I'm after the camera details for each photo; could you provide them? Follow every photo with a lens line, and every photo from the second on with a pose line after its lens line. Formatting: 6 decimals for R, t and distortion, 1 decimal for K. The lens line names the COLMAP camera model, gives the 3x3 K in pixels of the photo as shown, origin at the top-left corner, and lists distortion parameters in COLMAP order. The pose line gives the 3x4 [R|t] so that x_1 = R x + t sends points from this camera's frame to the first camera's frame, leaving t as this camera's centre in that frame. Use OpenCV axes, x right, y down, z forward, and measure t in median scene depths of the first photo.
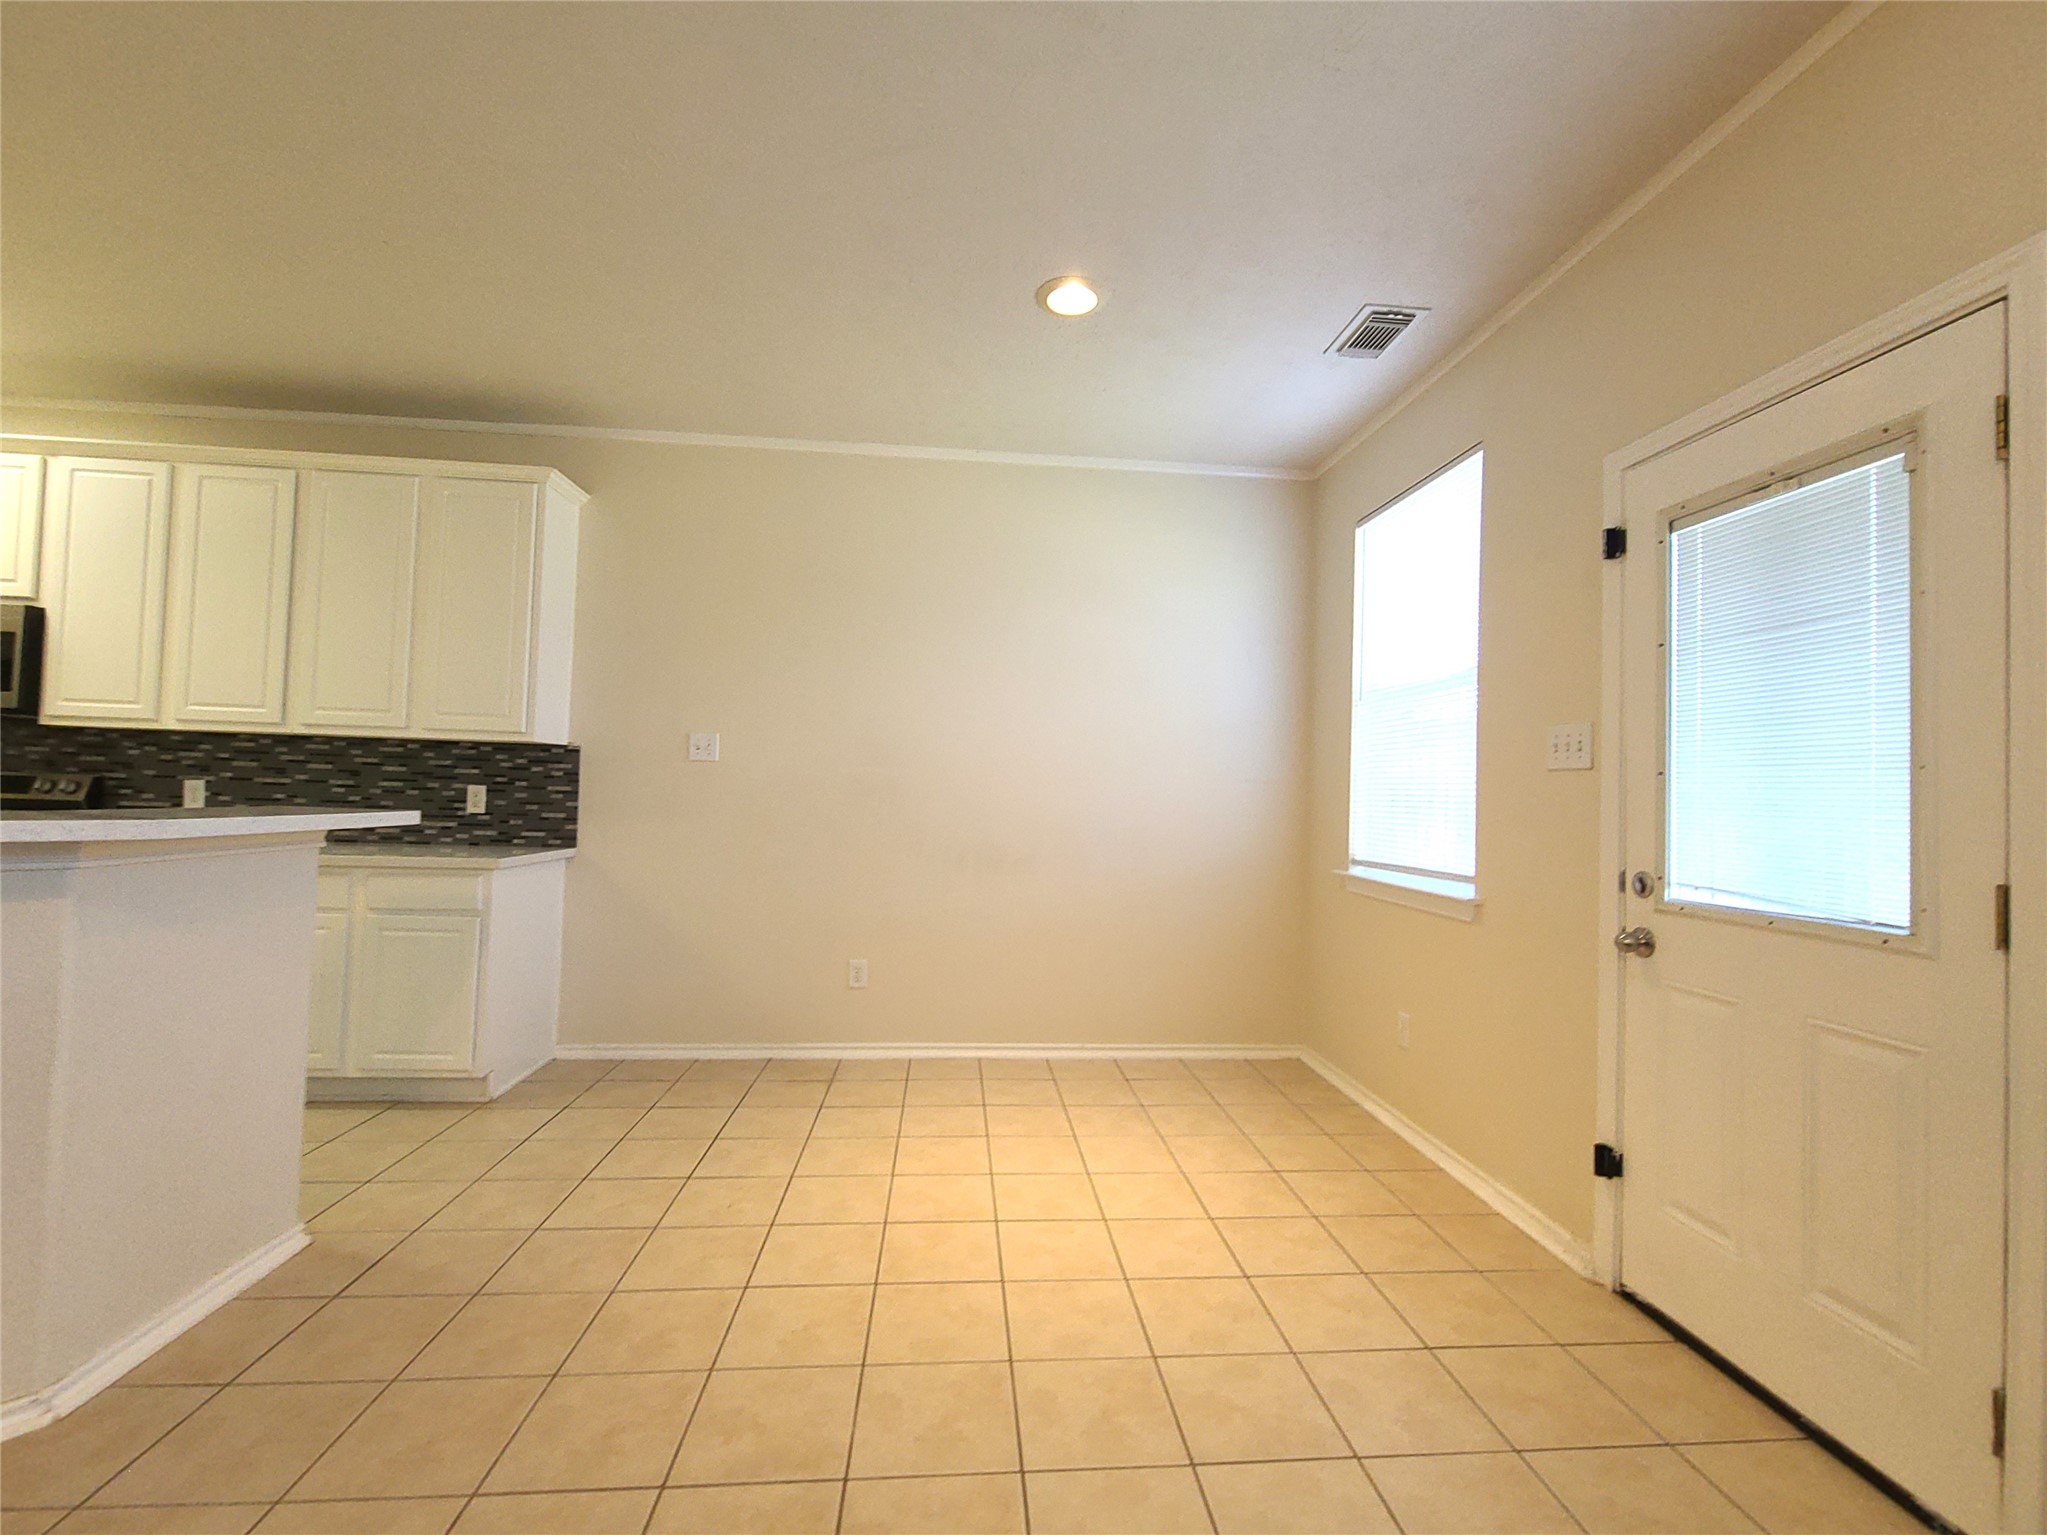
lens RADIAL K [[892.6, 0, 1034.2], [0, 892.6, 765.6], [0, 0, 1]] dist [-0.001471, -0.000341]
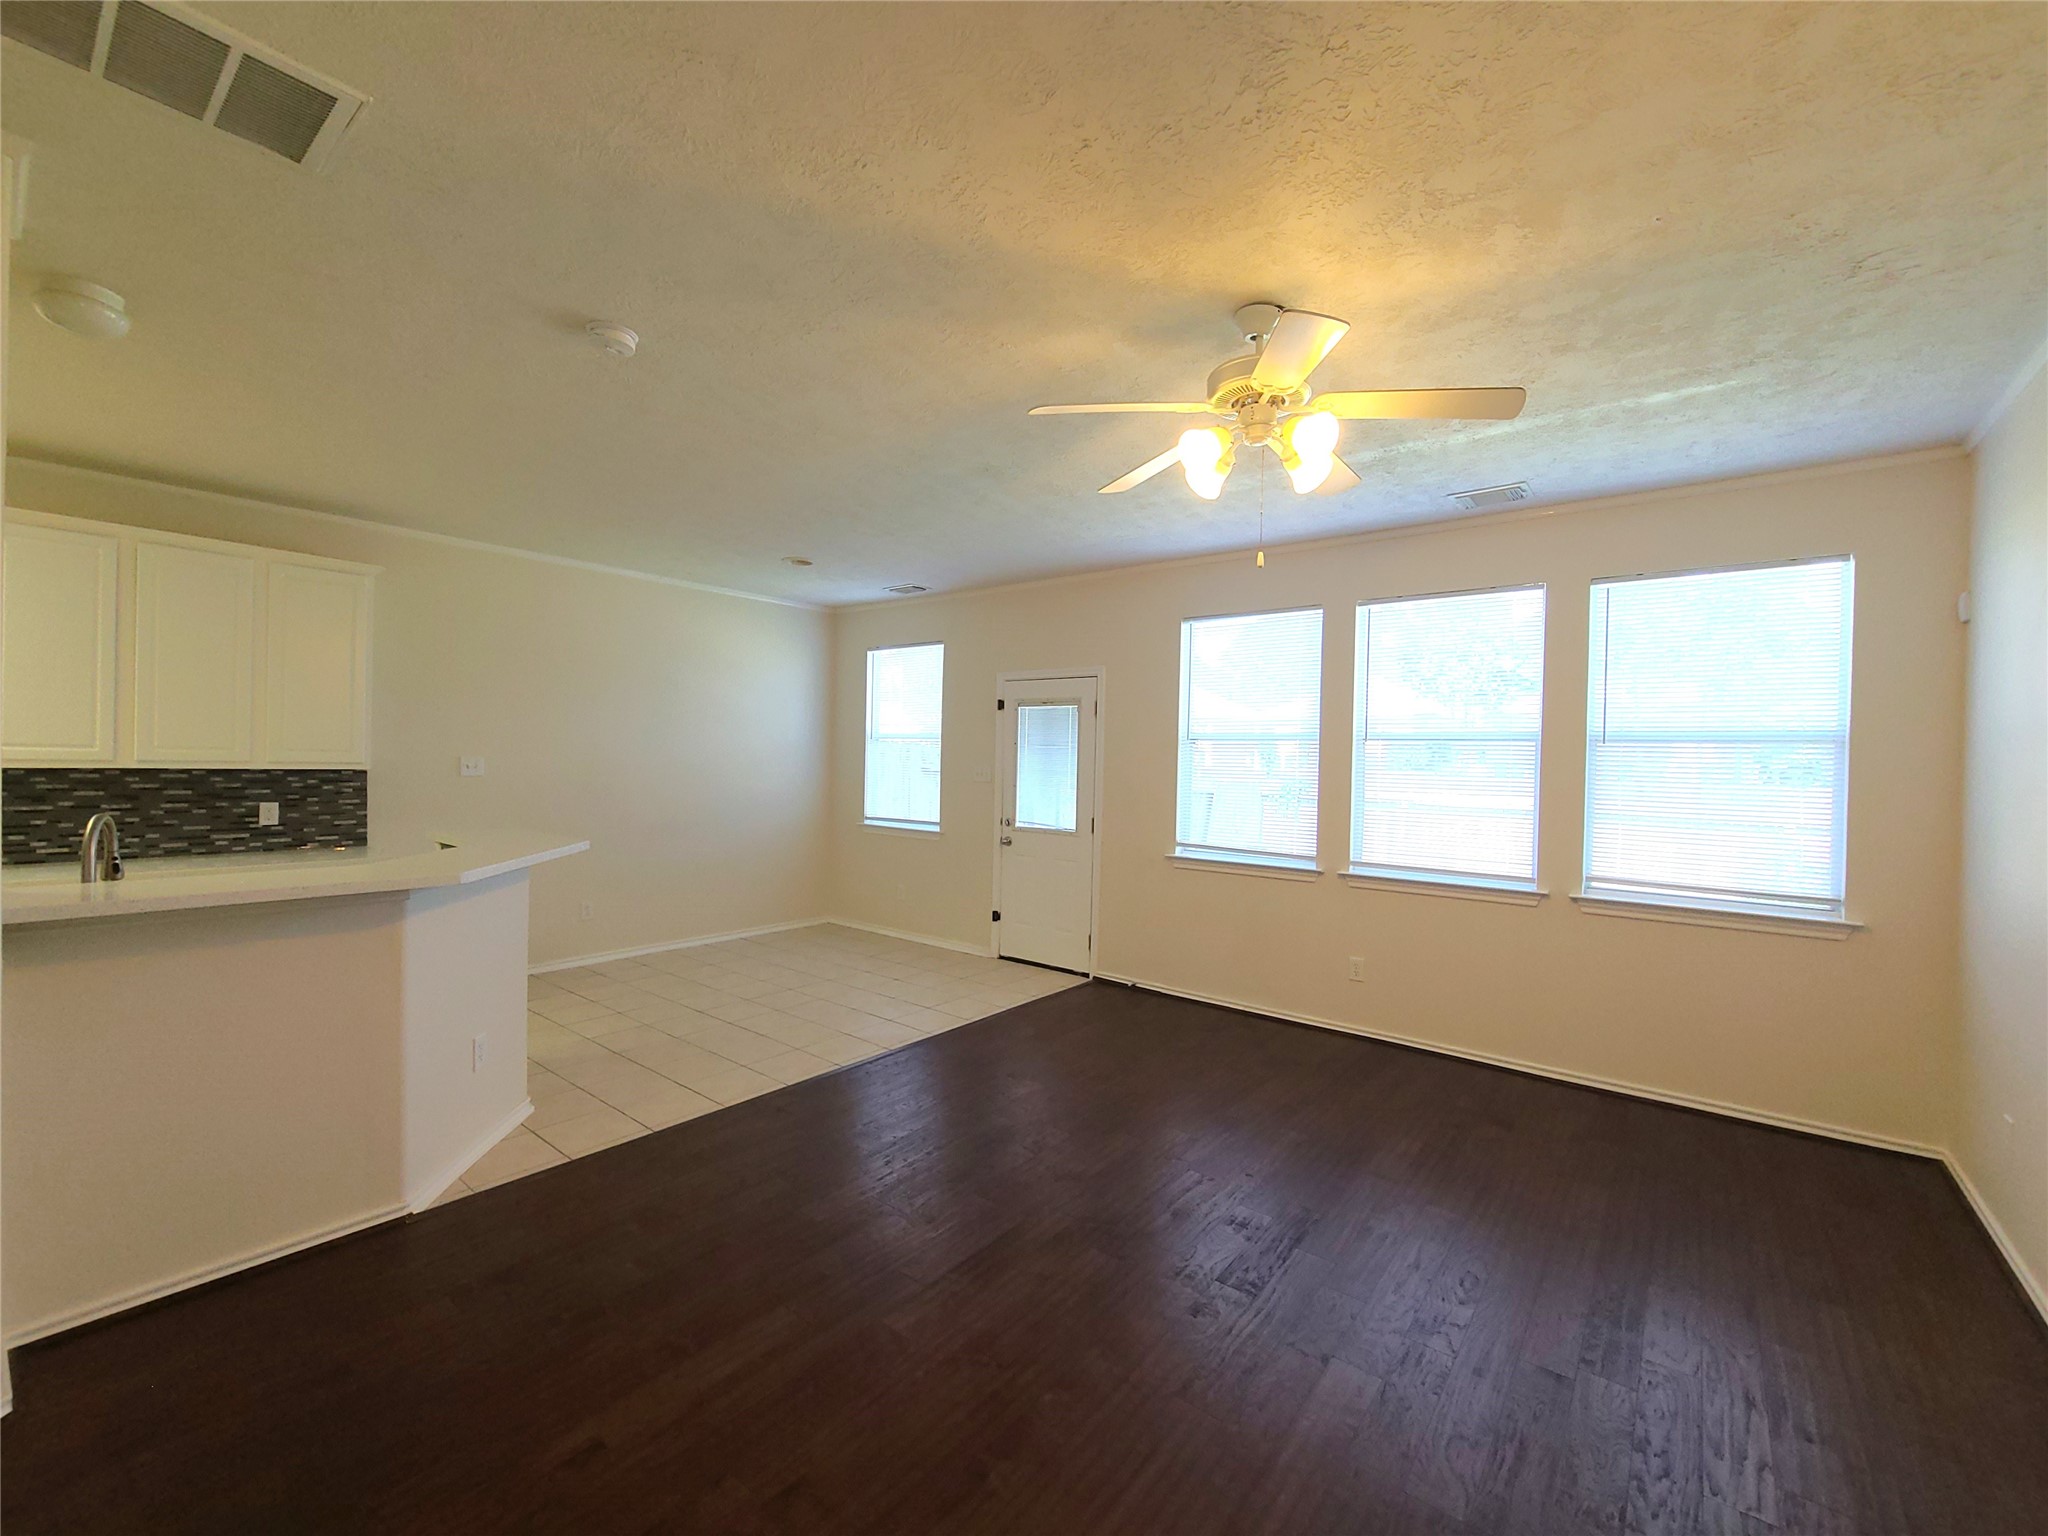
lens RADIAL K [[843.6, 0, 1029.5], [0, 843.6, 766.7], [0, 0, 1]] dist [0.001620, 0.000043]
pose [[0.695206, -0.021412, 0.718492, -0.750464], [-0.024610, 0.998261, 0.053562, -0.119154], [-0.718389, -0.054919, 0.693470, -0.582260]]
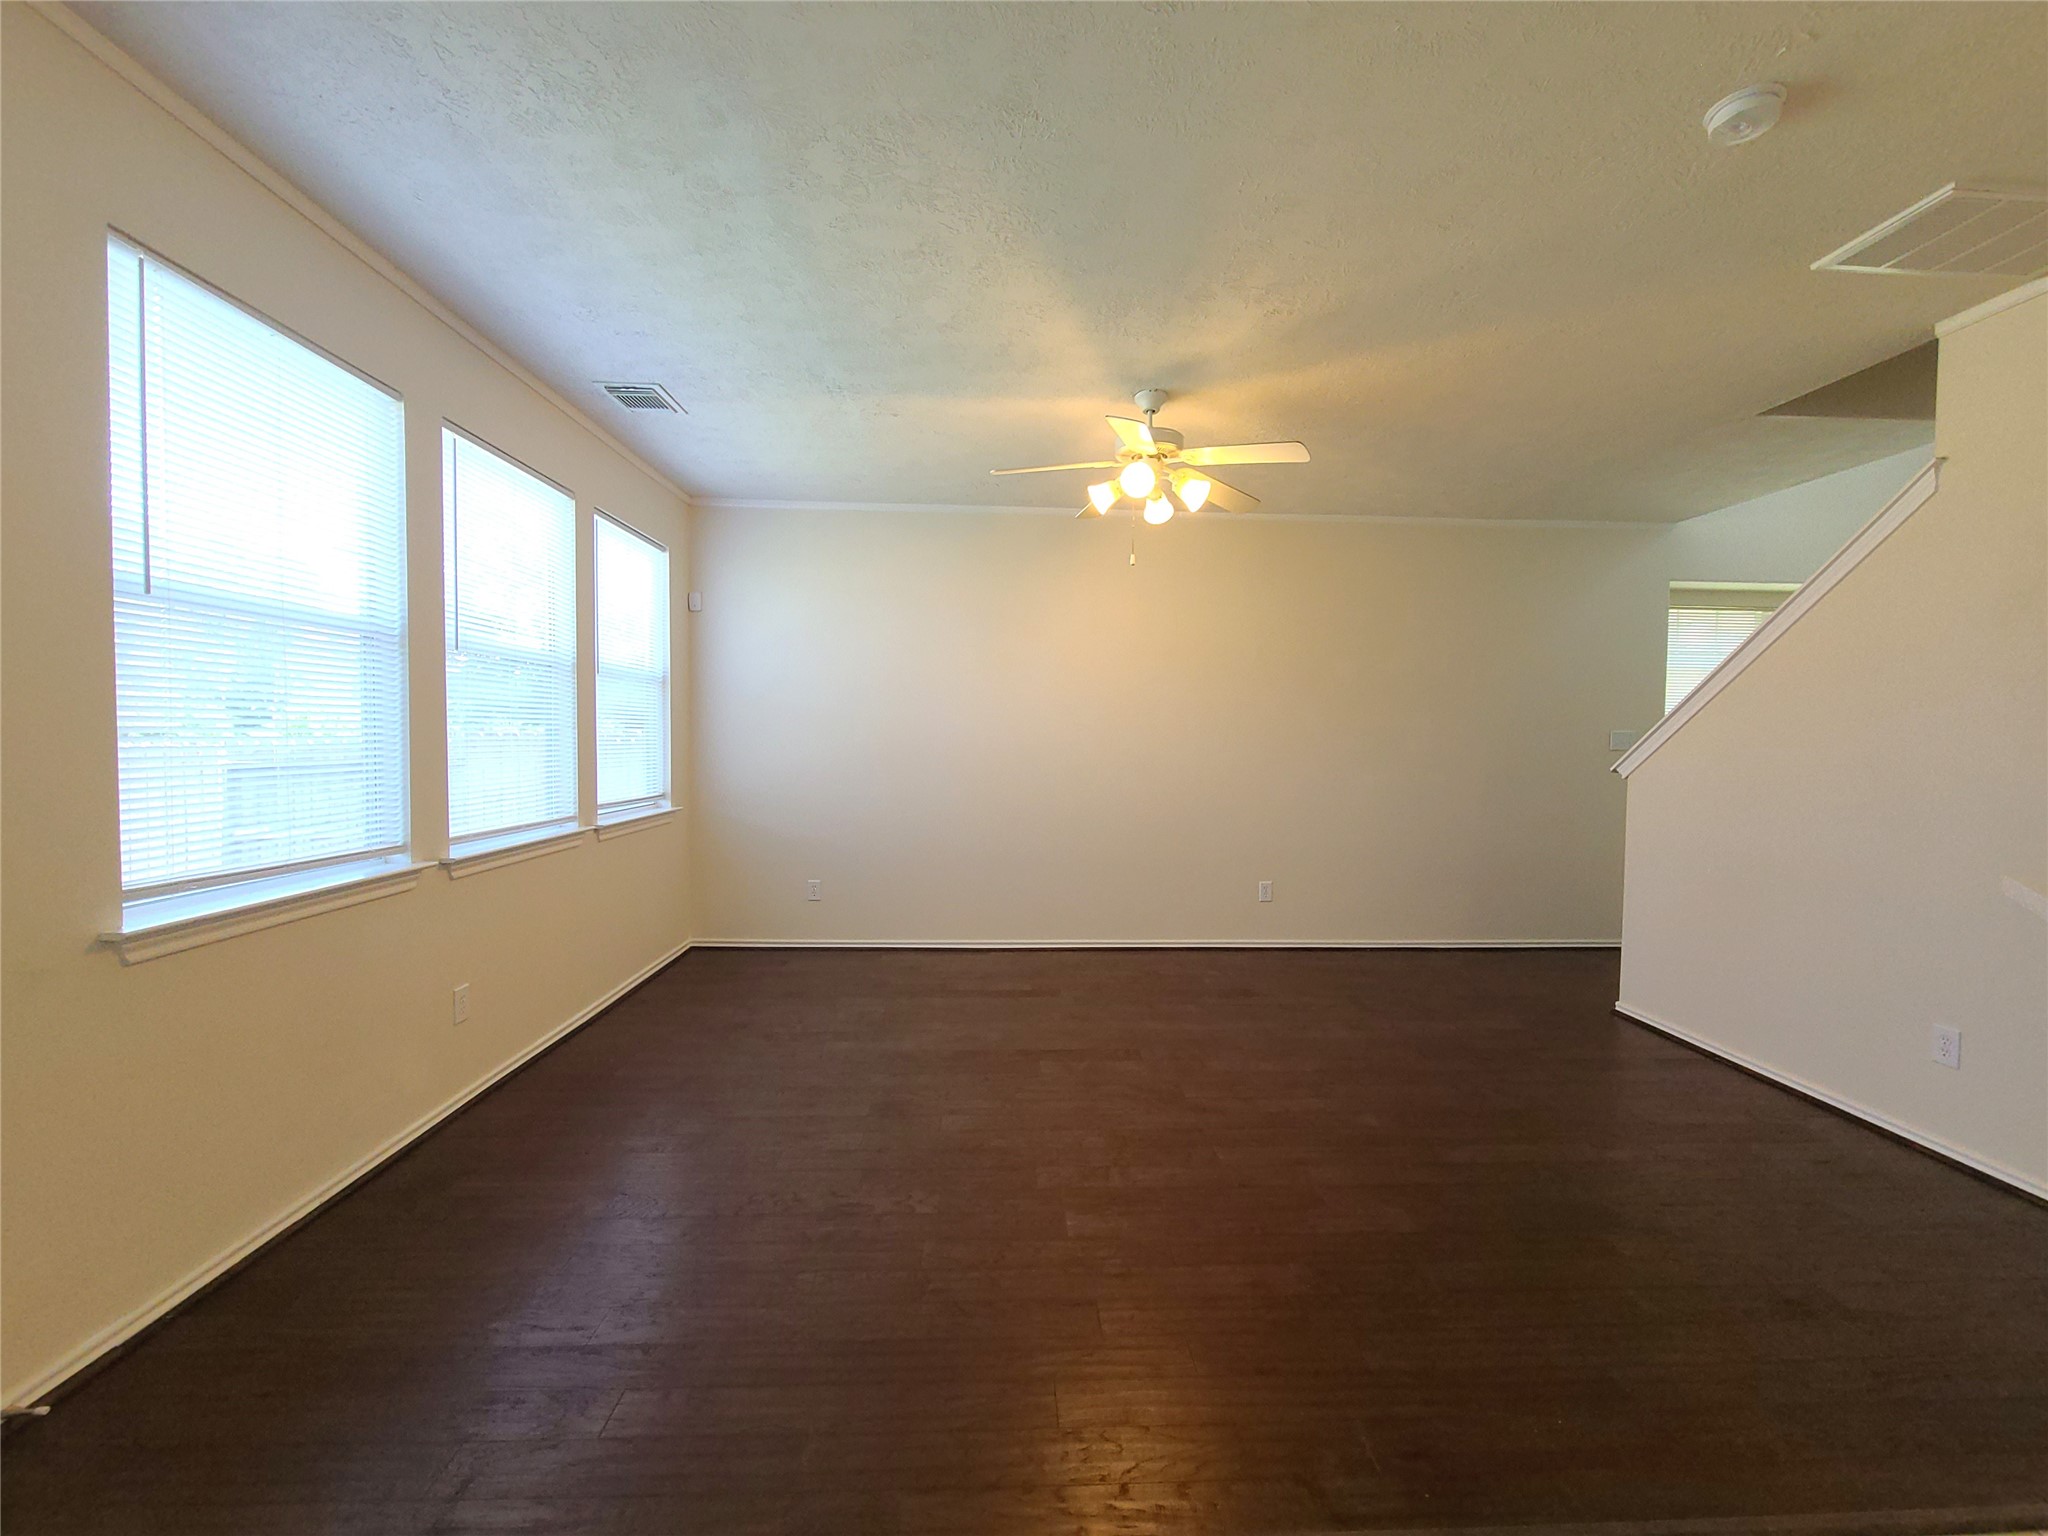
lens RADIAL K [[843.6, 0, 1029.5], [0, 843.6, 766.7], [0, 0, 1]] dist [0.001620, 0.000043]
pose [[-0.998082, -0.040206, 0.047078, -0.110733], [-0.040033, 0.999188, 0.004616, -0.019116], [-0.047226, 0.002722, -0.998881, 0.655278]]
